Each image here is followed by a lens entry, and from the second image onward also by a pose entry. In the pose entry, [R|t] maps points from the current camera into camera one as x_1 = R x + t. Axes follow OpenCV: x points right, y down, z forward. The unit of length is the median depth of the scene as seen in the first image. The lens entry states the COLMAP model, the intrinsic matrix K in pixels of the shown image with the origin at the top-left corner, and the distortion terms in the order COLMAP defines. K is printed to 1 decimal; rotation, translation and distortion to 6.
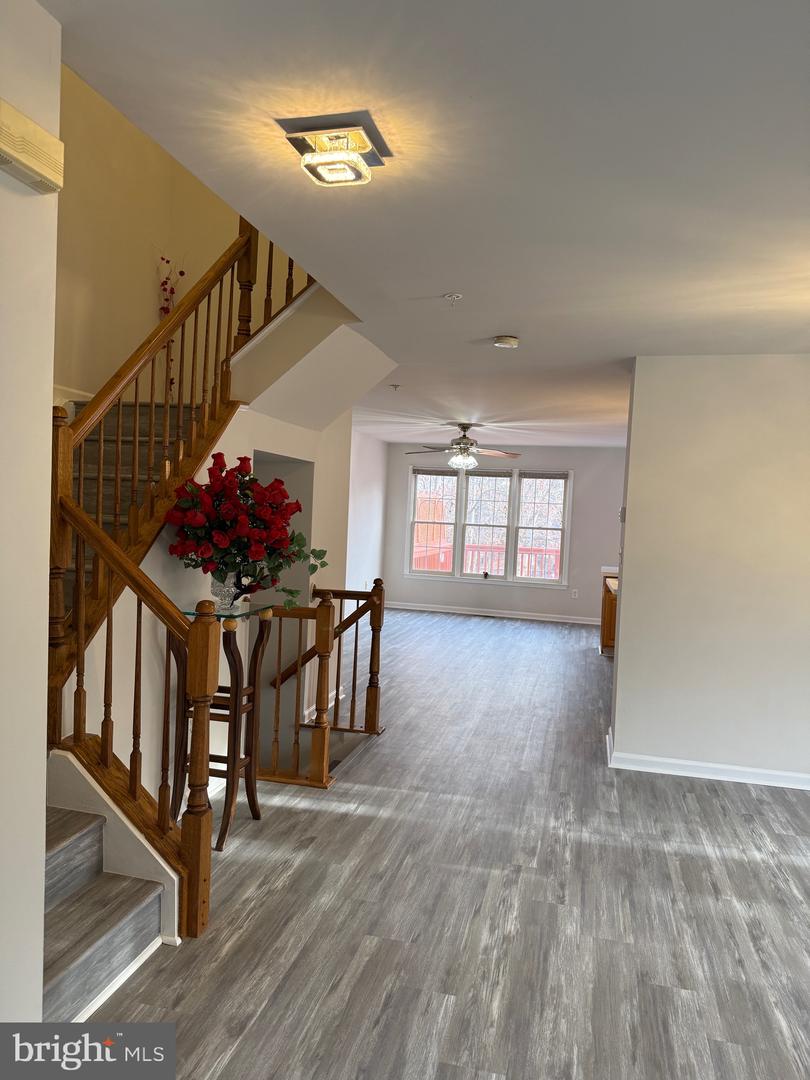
lens RADIAL K [[779.8, 0, 405.0], [0, 779.8, 540.0], [0, 0, 1]] dist [-0.002482, -0.001133]
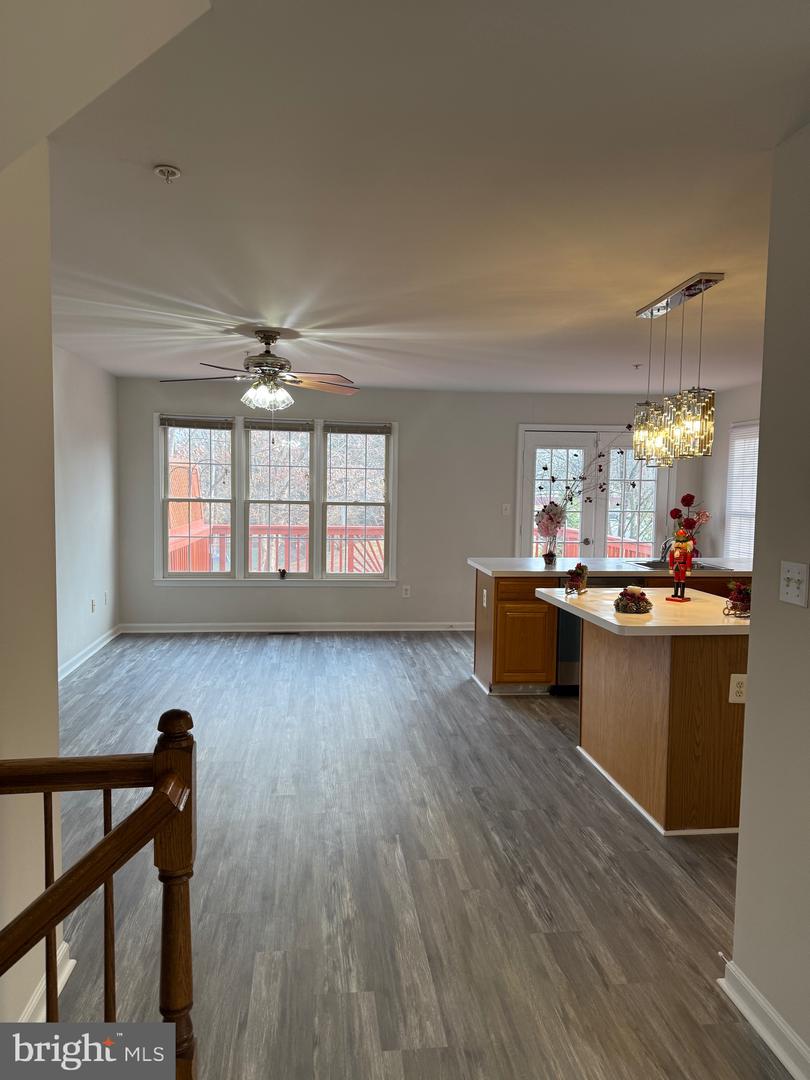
lens RADIAL K [[784.0, 0, 405.0], [0, 784.0, 540.0], [0, 0, 1]] dist [0.246429, -0.461470]
pose [[0.943542, -0.045968, 0.328049, -0.022973], [0.033130, 0.998455, 0.044619, -0.012767], [-0.329593, -0.031232, 0.943606, 0.312092]]
